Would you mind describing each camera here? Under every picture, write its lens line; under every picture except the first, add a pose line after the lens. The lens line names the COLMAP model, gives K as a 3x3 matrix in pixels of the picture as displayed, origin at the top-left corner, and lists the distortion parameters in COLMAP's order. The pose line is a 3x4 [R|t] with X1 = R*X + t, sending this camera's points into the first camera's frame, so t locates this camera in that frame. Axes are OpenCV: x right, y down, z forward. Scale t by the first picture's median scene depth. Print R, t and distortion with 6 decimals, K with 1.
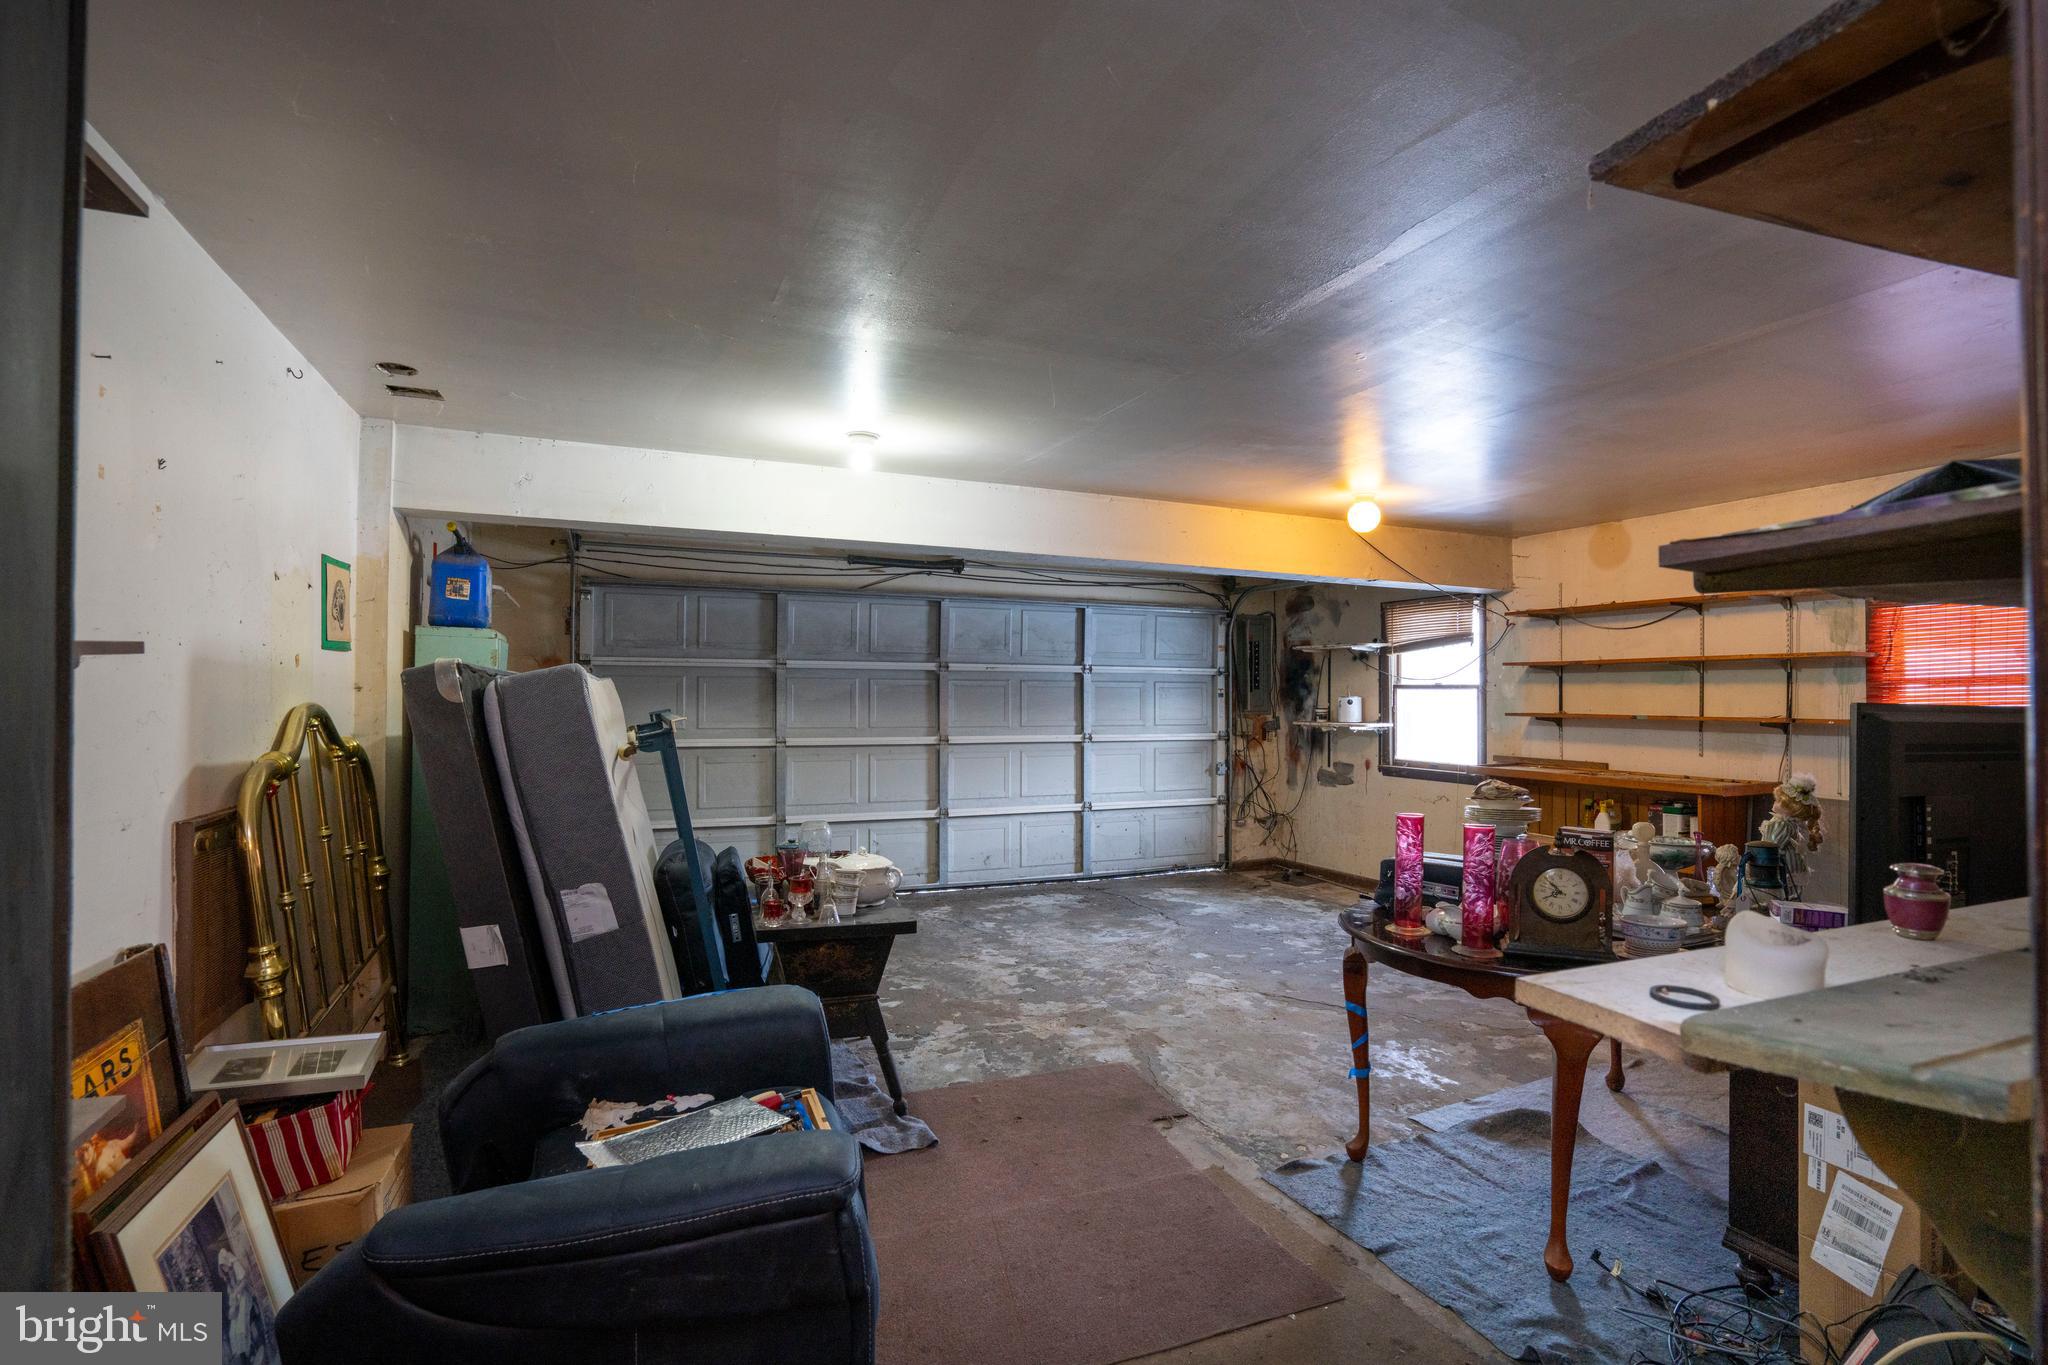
lens RADIAL K [[959.1, 0, 1017.2], [0, 959.1, 691.4], [0, 0, 1]] dist [-0.067086, 0.031684]
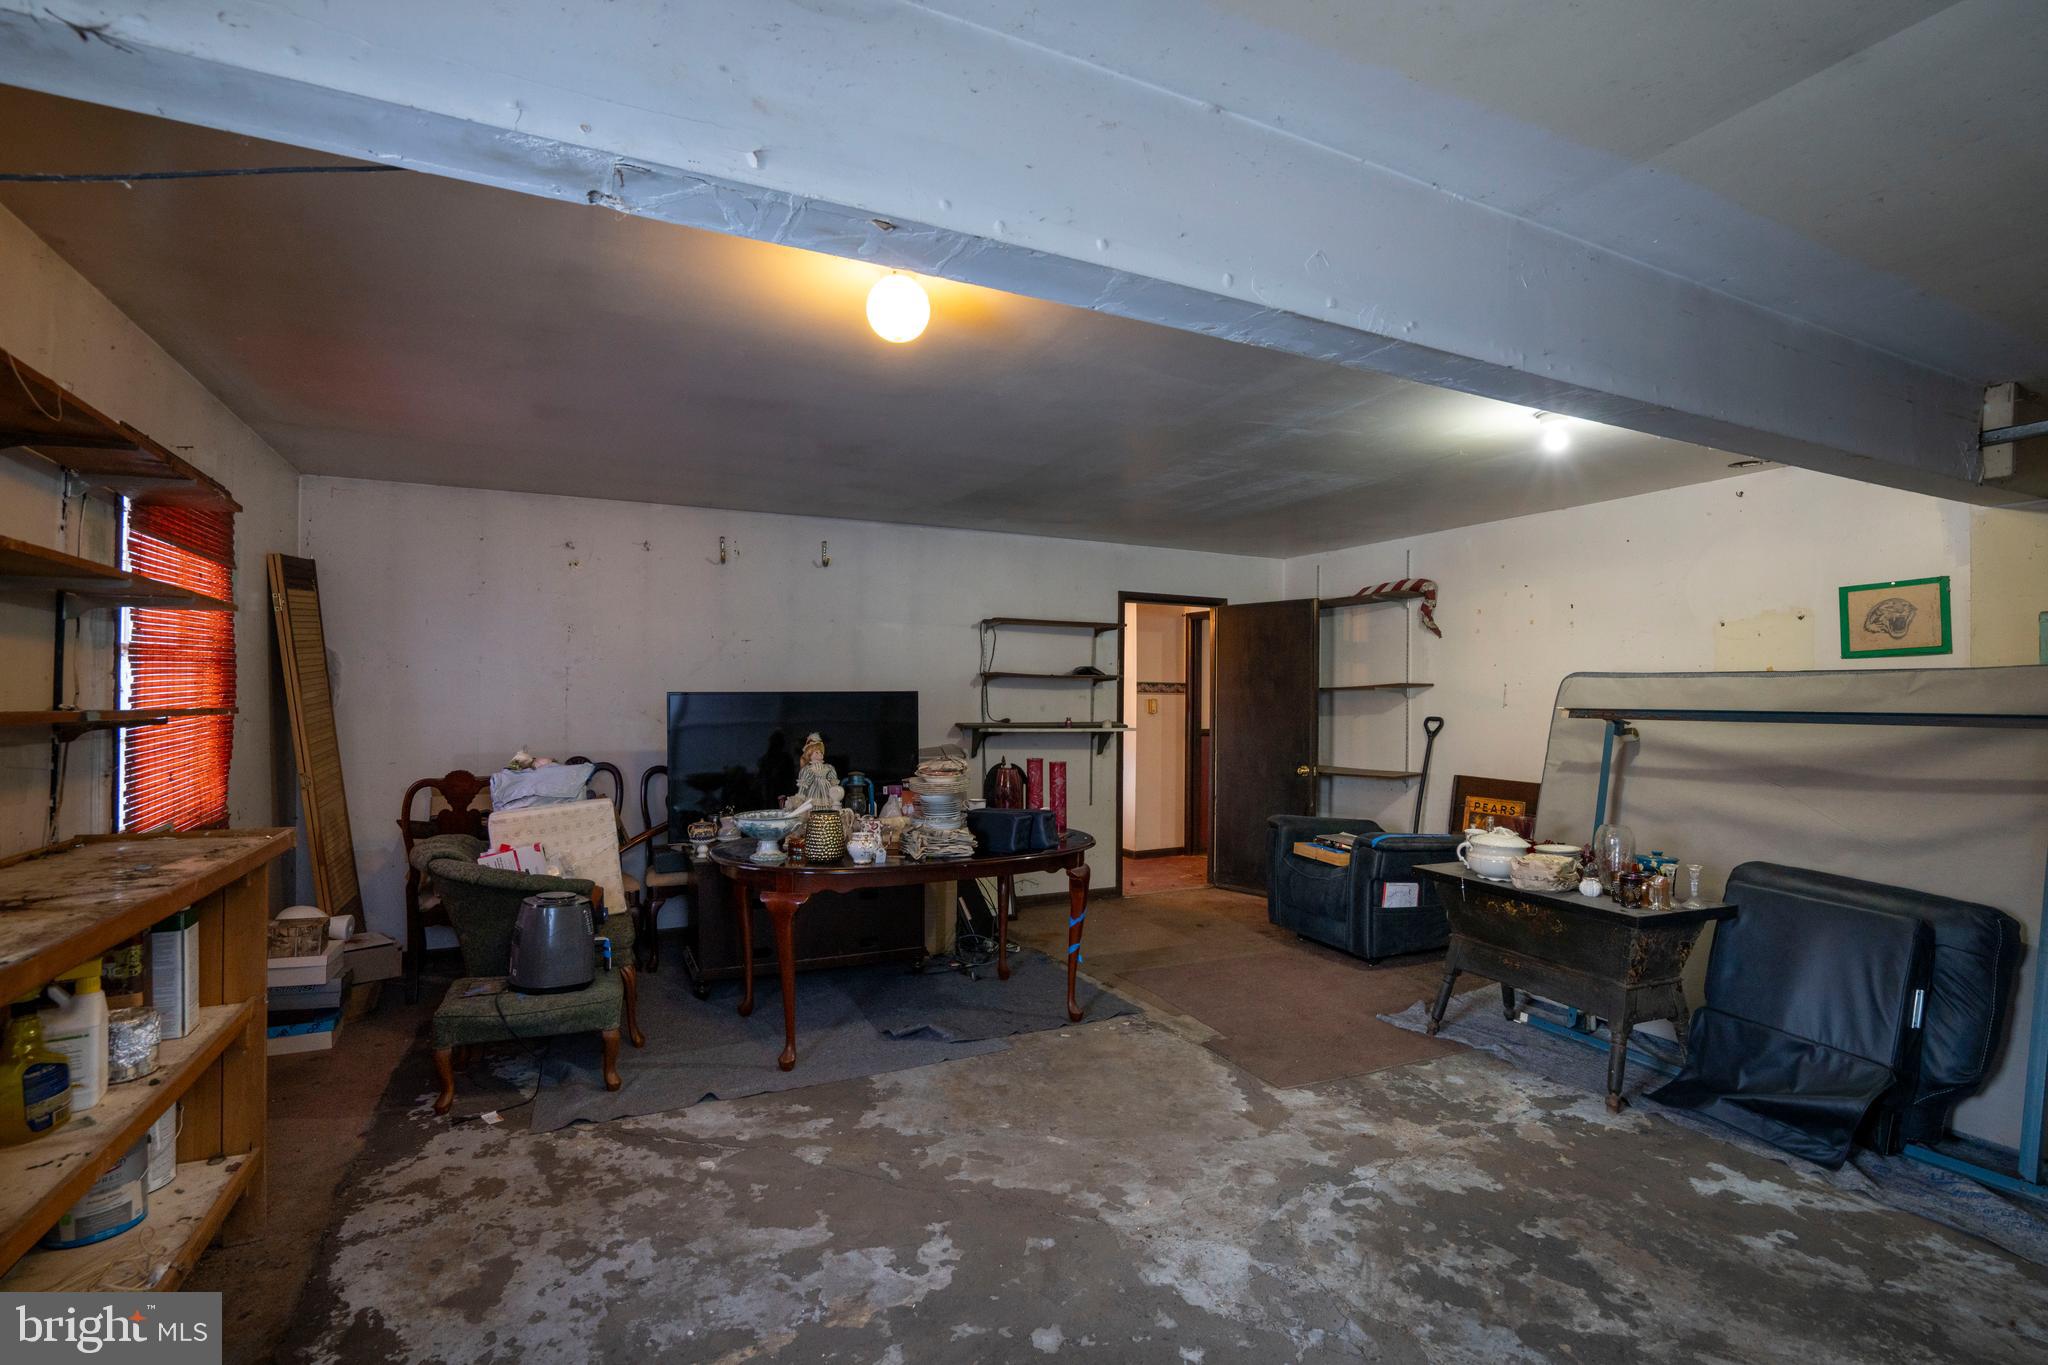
lens RADIAL K [[959.1, 0, 1017.2], [0, 959.1, 691.4], [0, 0, 1]] dist [-0.067086, 0.031684]
pose [[-0.998213, -0.008545, -0.059140, 0.363873], [-0.007926, 0.999911, -0.010705, 0.020303], [0.059227, -0.010217, -0.998192, 1.639122]]
